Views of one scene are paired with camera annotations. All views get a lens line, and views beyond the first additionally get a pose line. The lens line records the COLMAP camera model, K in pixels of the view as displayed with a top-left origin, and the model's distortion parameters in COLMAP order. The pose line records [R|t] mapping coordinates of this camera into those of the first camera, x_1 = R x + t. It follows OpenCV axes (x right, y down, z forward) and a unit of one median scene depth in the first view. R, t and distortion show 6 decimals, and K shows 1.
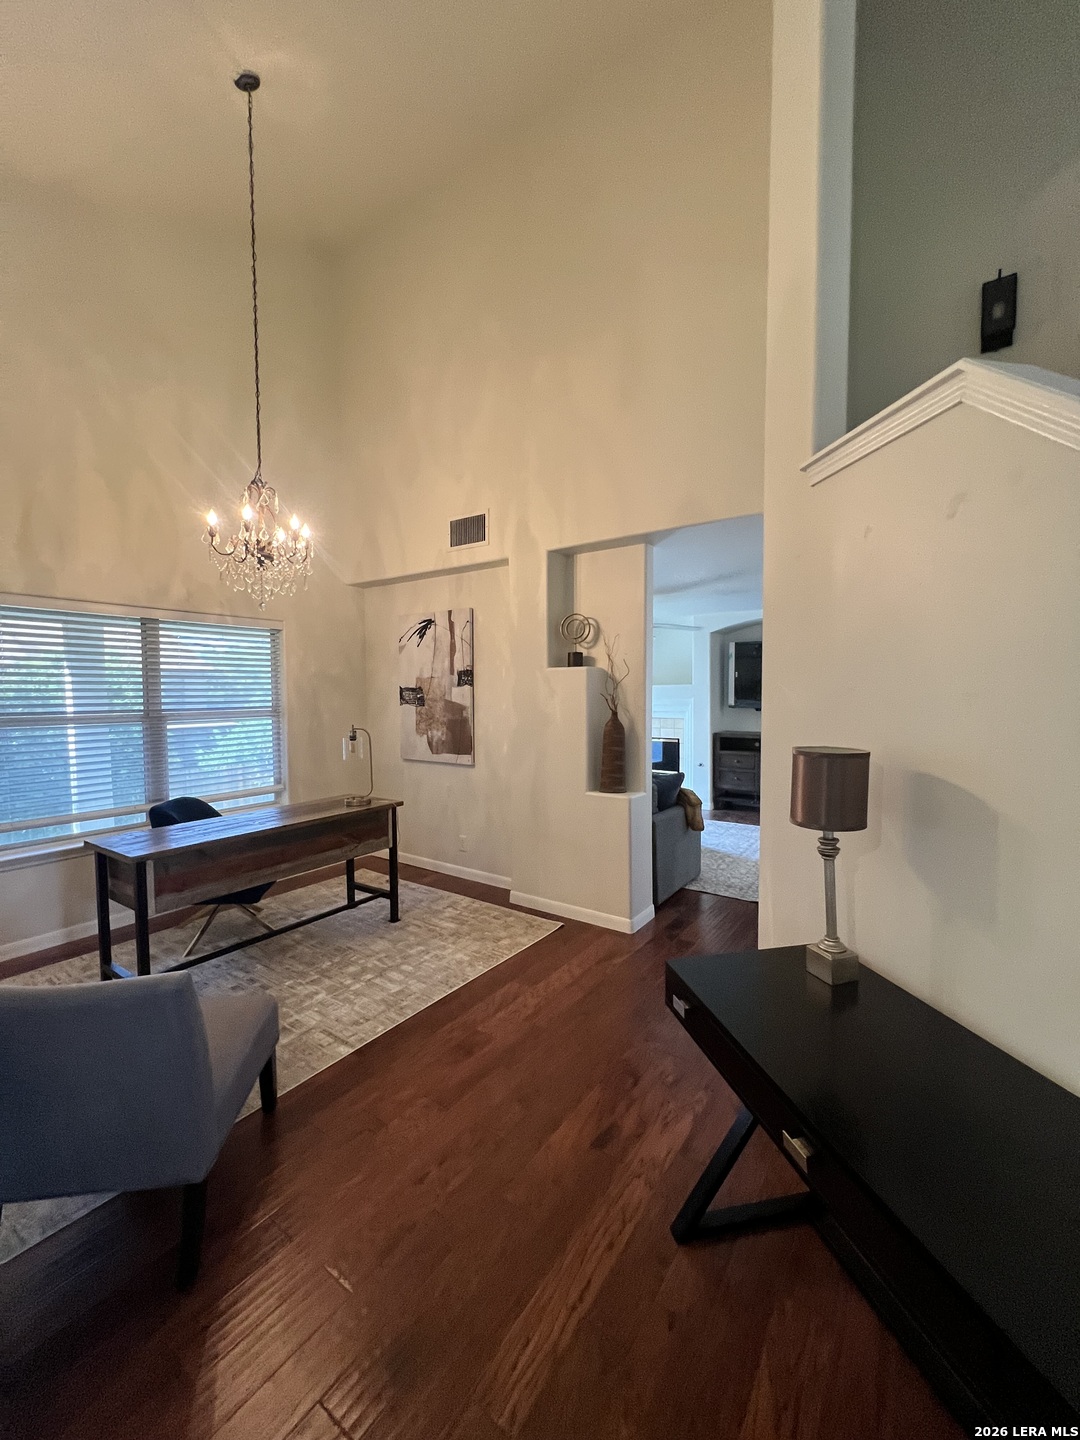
lens RADIAL K [[577.0, 0, 540.0], [0, 577.0, 720.0], [0, 0, 1]] dist [-0.000526, -0.000274]
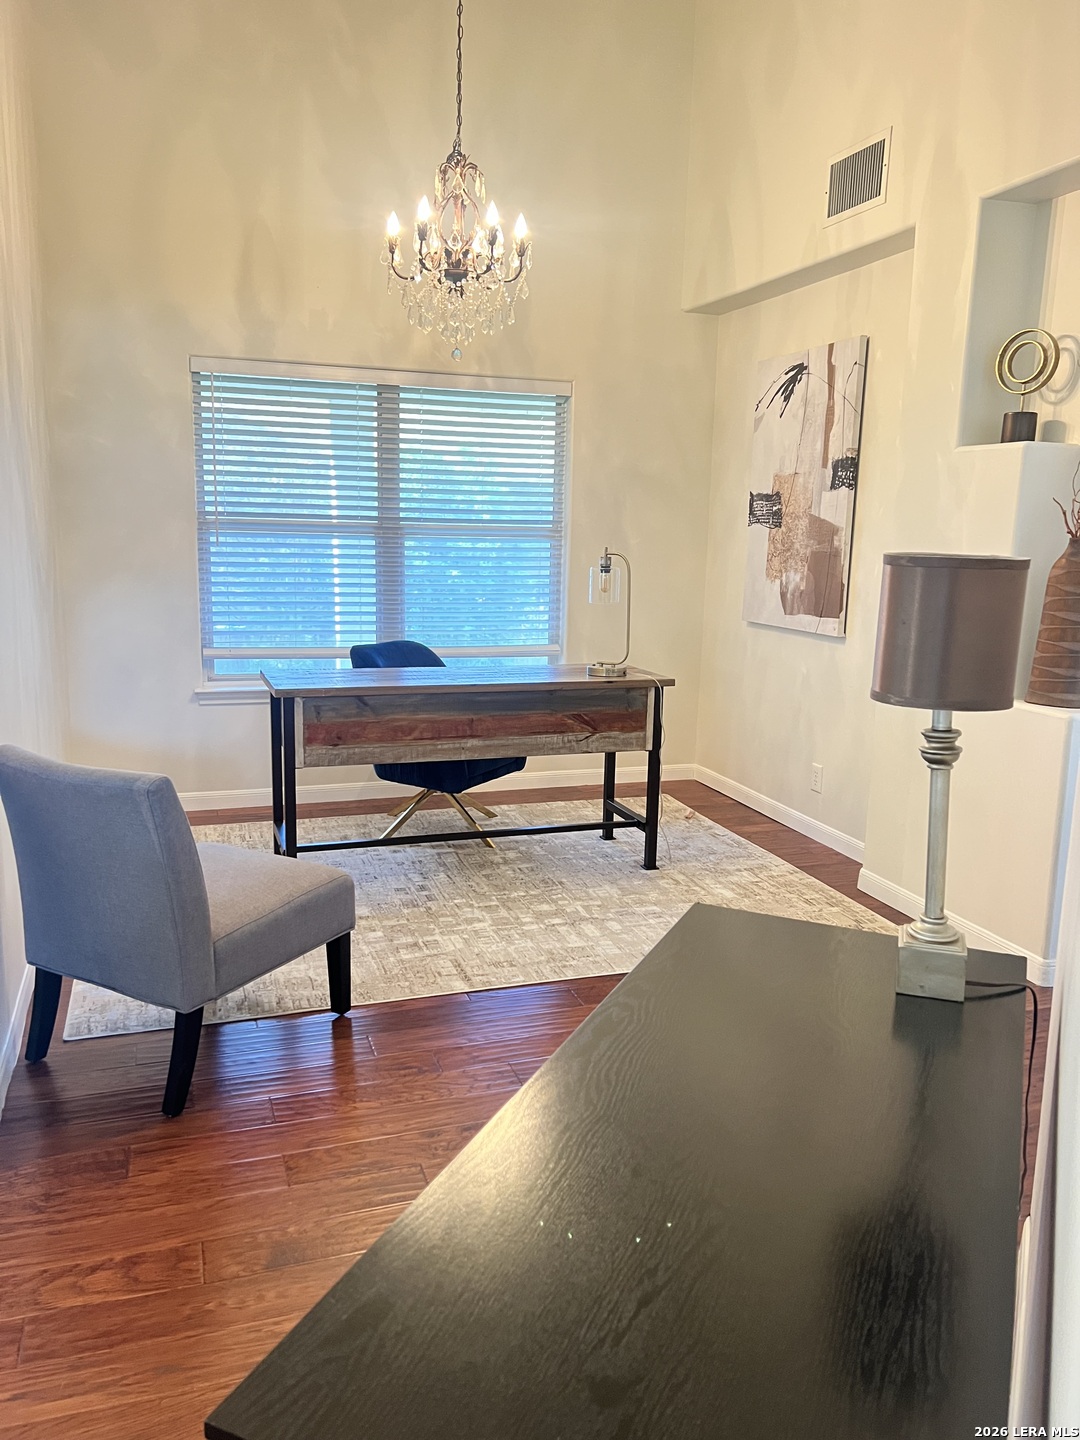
lens RADIAL K [[1091.6, 0, 543.1], [0, 1091.6, 725.5], [0, 0, 1]] dist [0.075113, -0.092354]
pose [[0.804700, 0.130022, -0.579269, 0.304049], [-0.056388, 0.988051, 0.143444, 0.031179], [0.590998, -0.082766, 0.802416, -0.004404]]
